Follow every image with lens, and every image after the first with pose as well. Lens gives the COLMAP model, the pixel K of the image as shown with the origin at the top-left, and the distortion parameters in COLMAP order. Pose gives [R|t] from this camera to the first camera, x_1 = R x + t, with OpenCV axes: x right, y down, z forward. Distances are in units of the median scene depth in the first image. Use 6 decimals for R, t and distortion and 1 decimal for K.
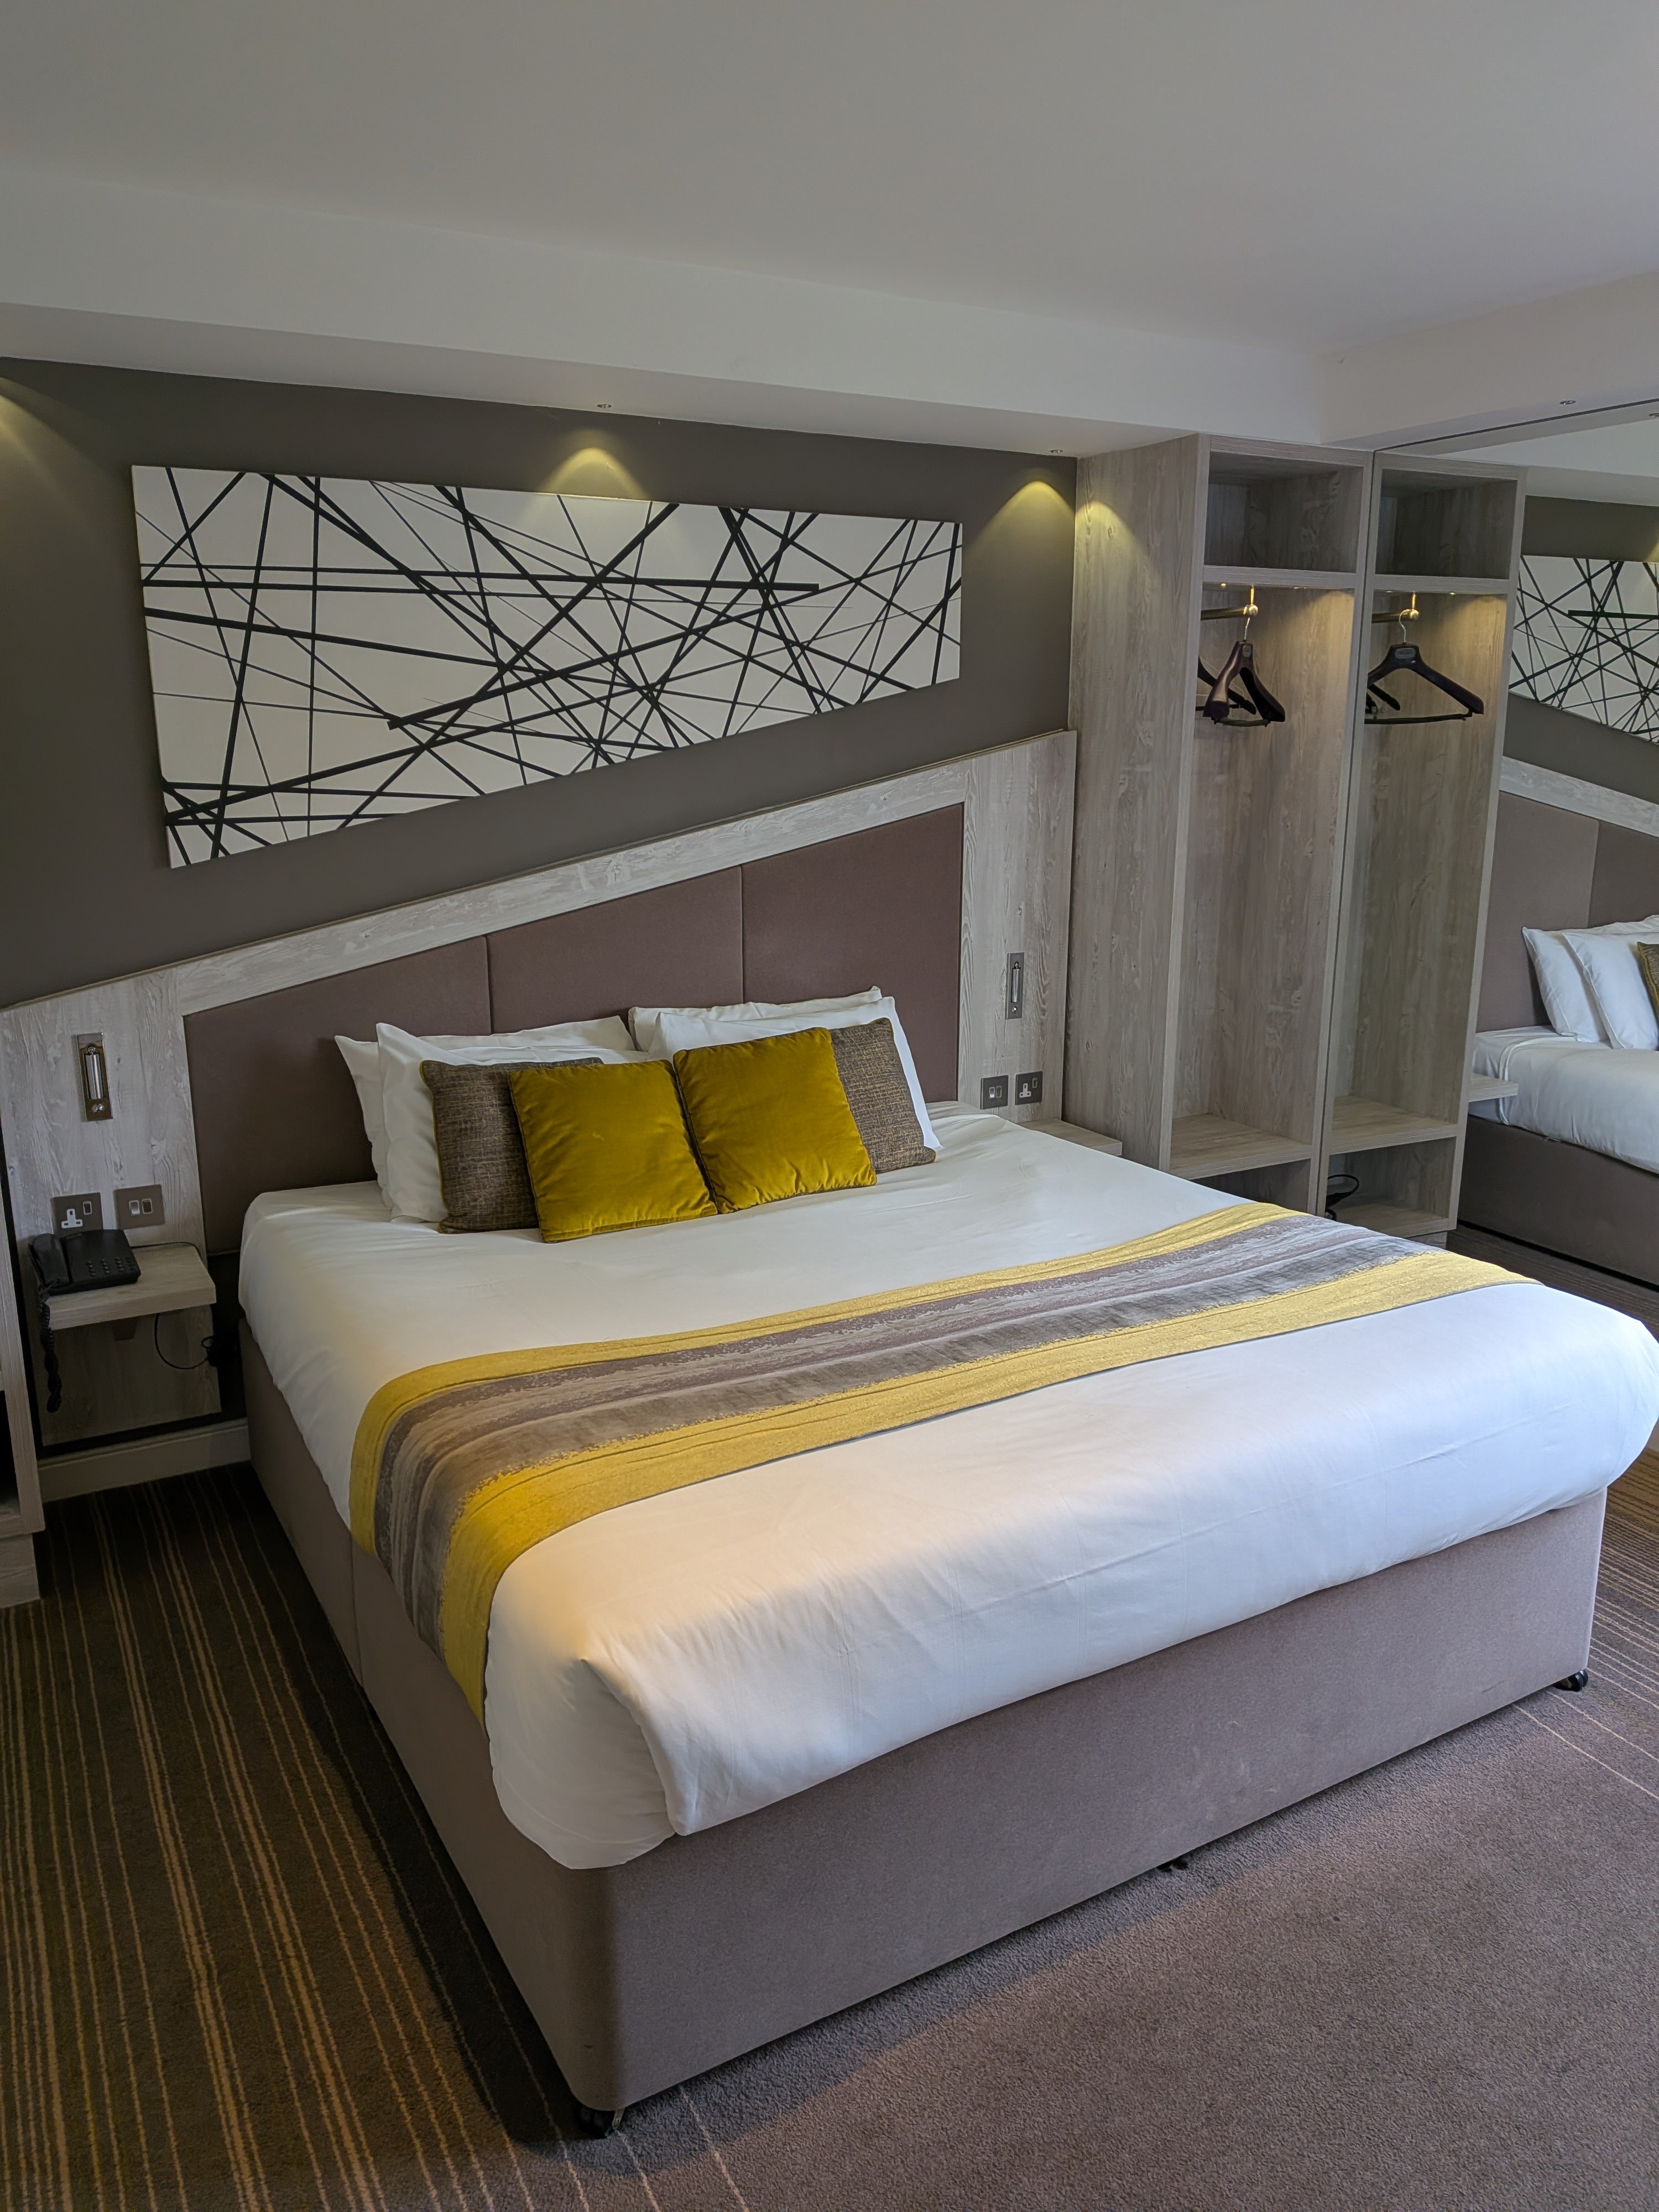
lens RADIAL K [[1544.9, 0, 858.8], [0, 1544.9, 1098.7], [0, 0, 1]] dist [0.167578, -0.344718]
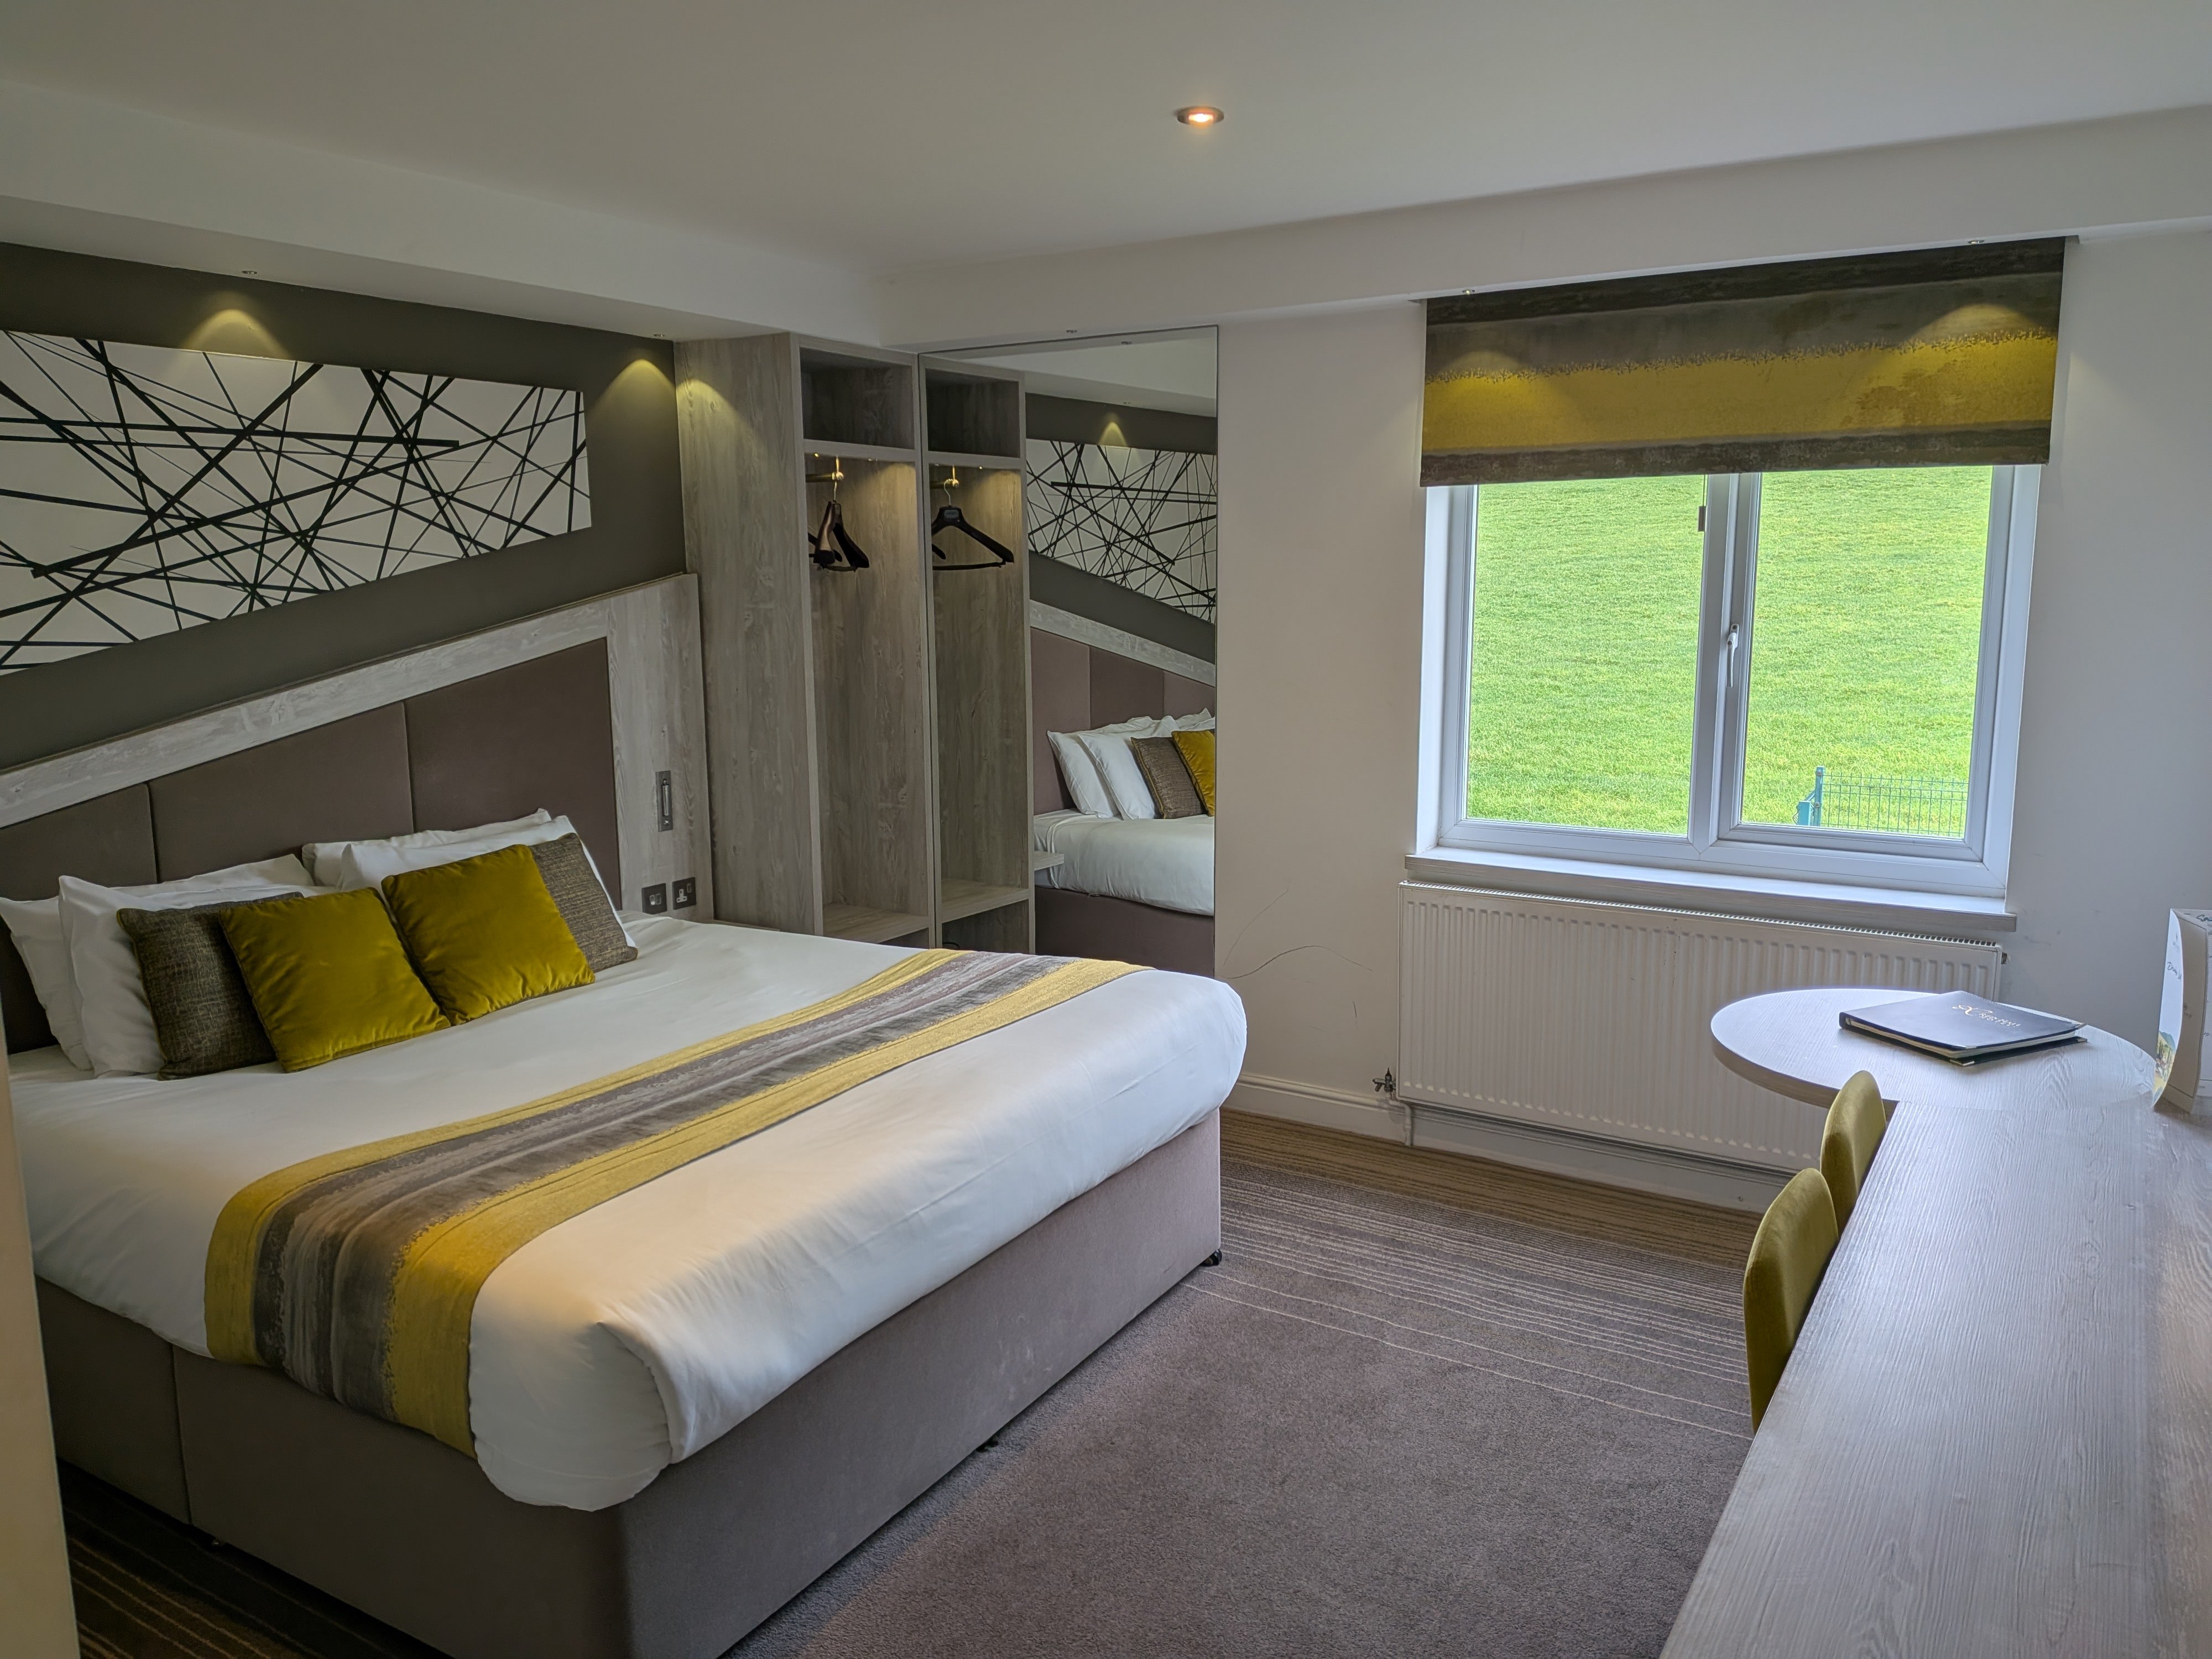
lens RADIAL K [[1534.7, 0, 1106.0], [0, 1534.7, 829.5], [0, 0, 1]] dist [0.036670, -0.071363]
pose [[0.877458, -0.085329, 0.472003, -0.171414], [0.119001, 0.992010, -0.041889, 0.036485], [-0.464657, 0.092925, 0.880601, -0.124130]]
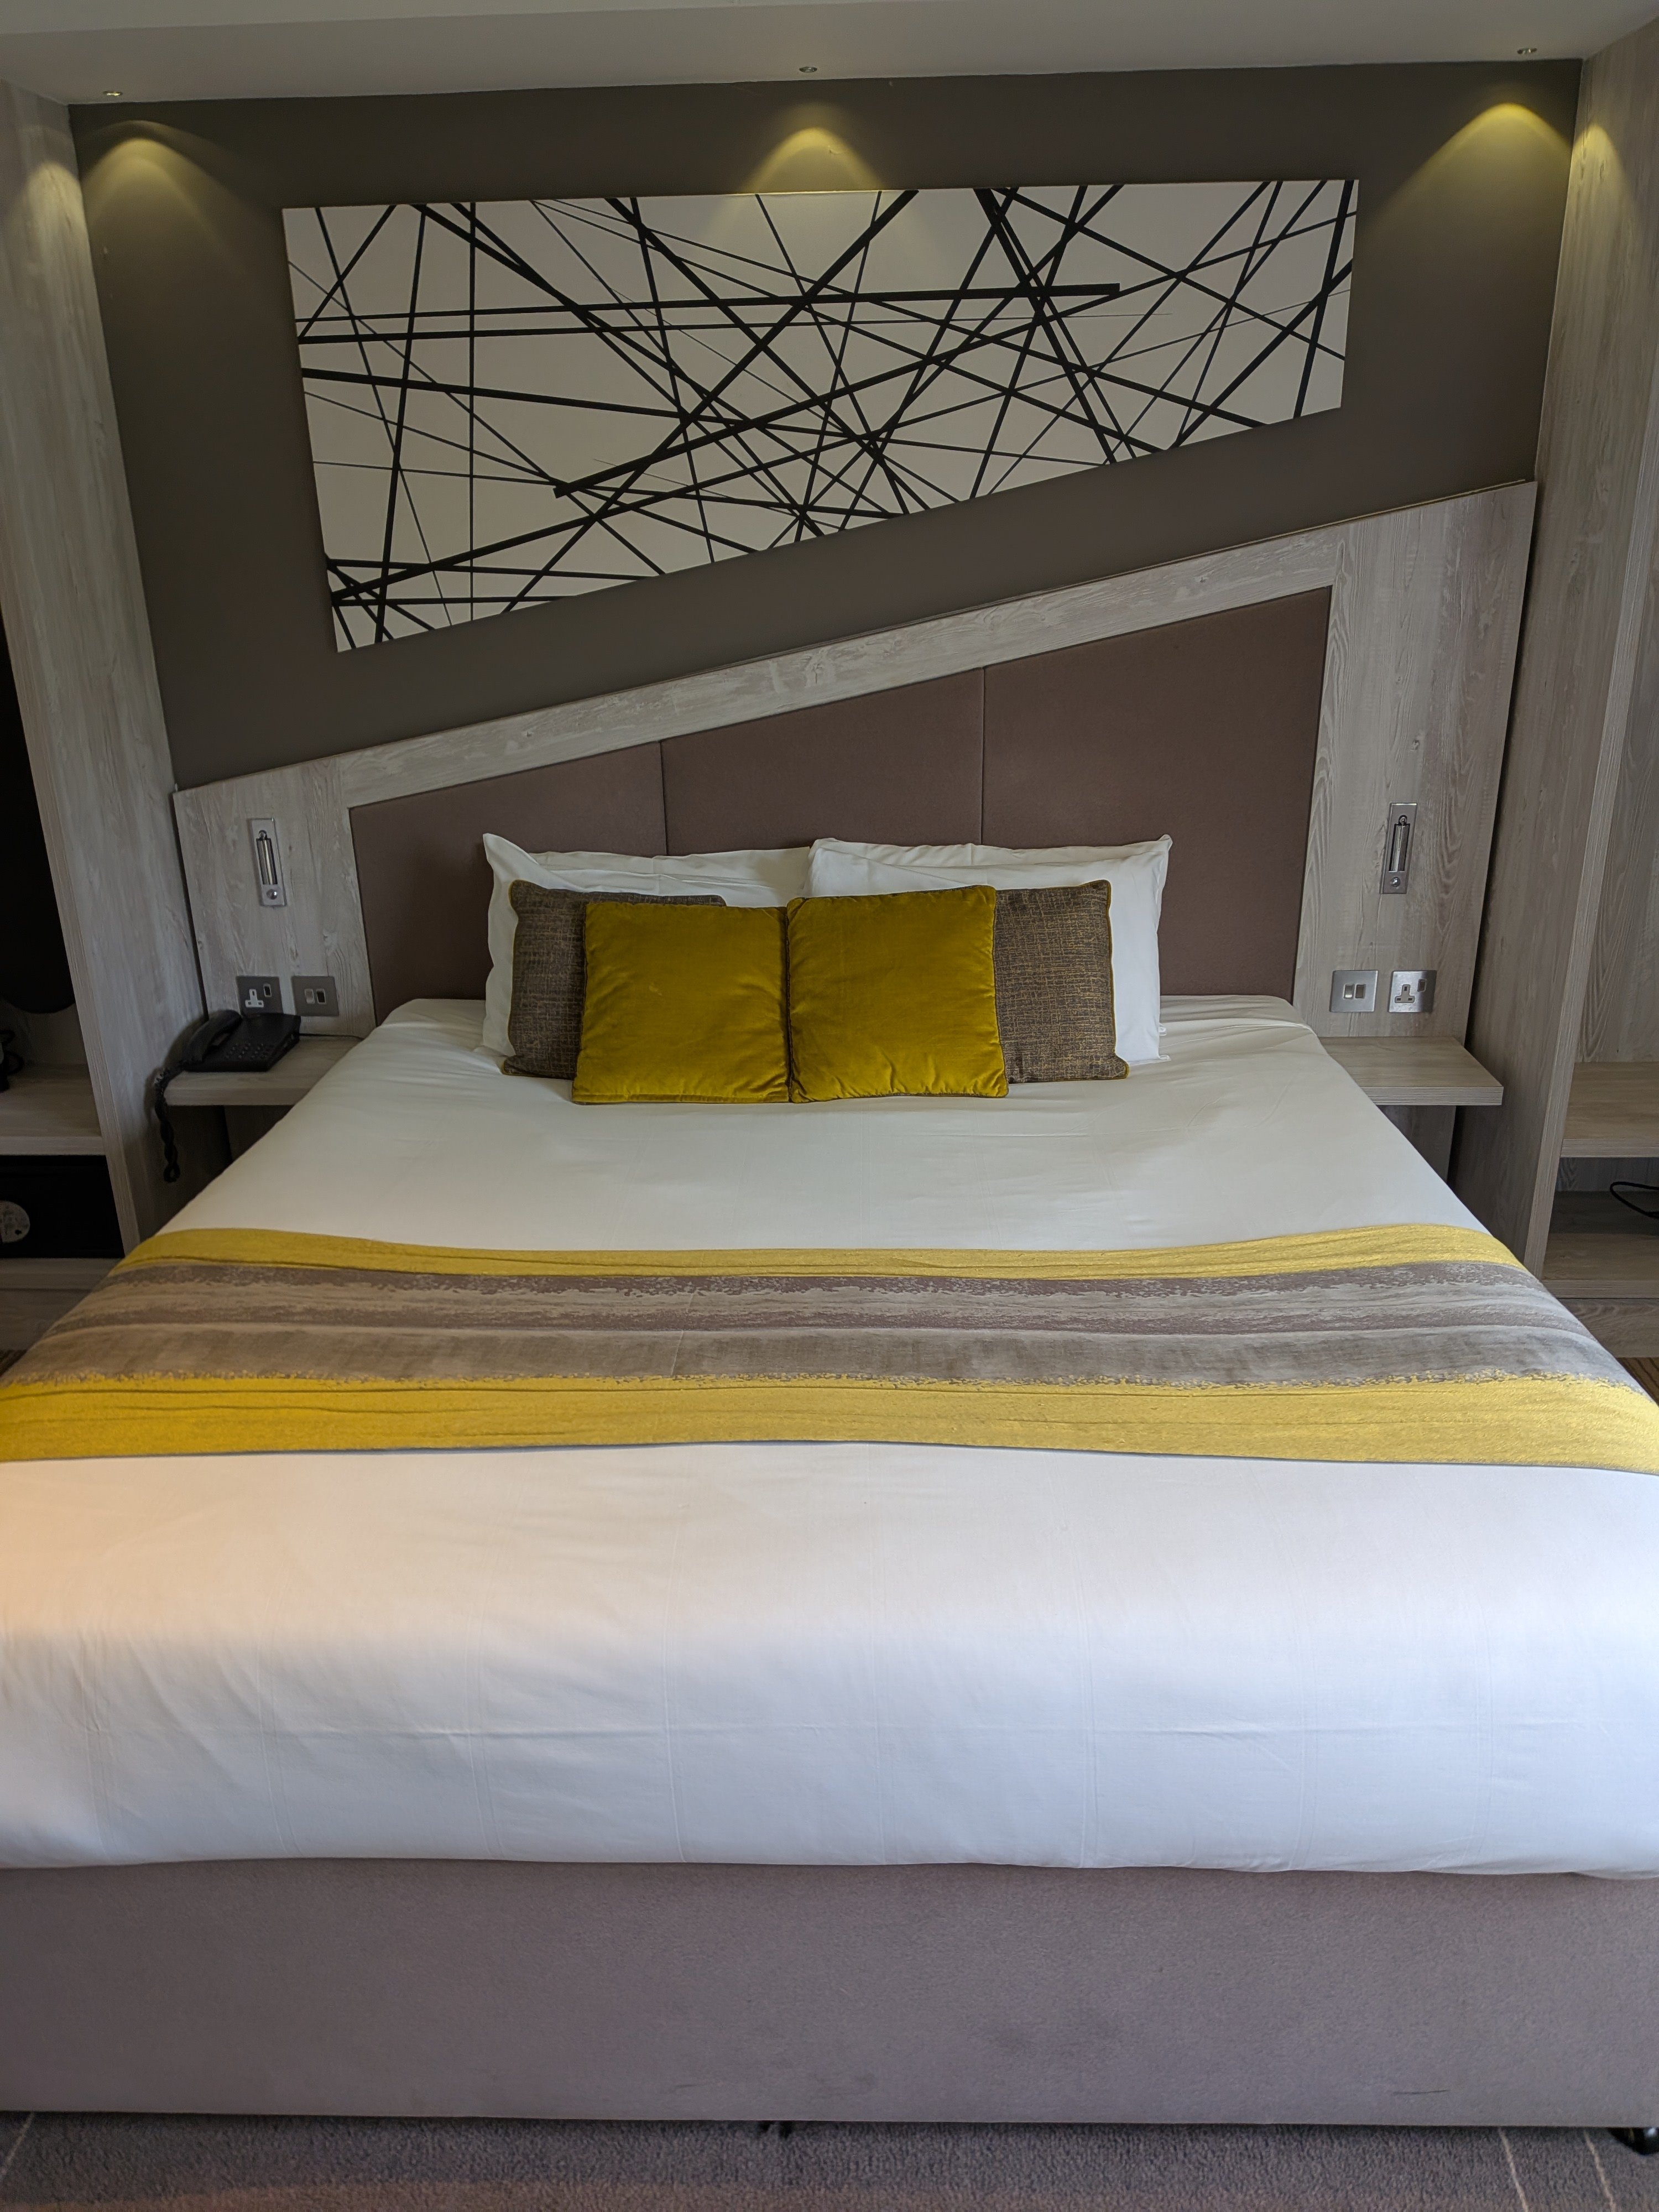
lens RADIAL K [[1563.0, 0, 873.9], [0, 1563.0, 1106.2], [0, 0, 1]] dist [0.096403, -0.186631]
pose [[0.855567, 0.172073, -0.488259, 0.333283], [-0.106268, 0.981434, 0.159667, -0.057599], [0.506668, -0.084719, 0.857968, 0.286573]]
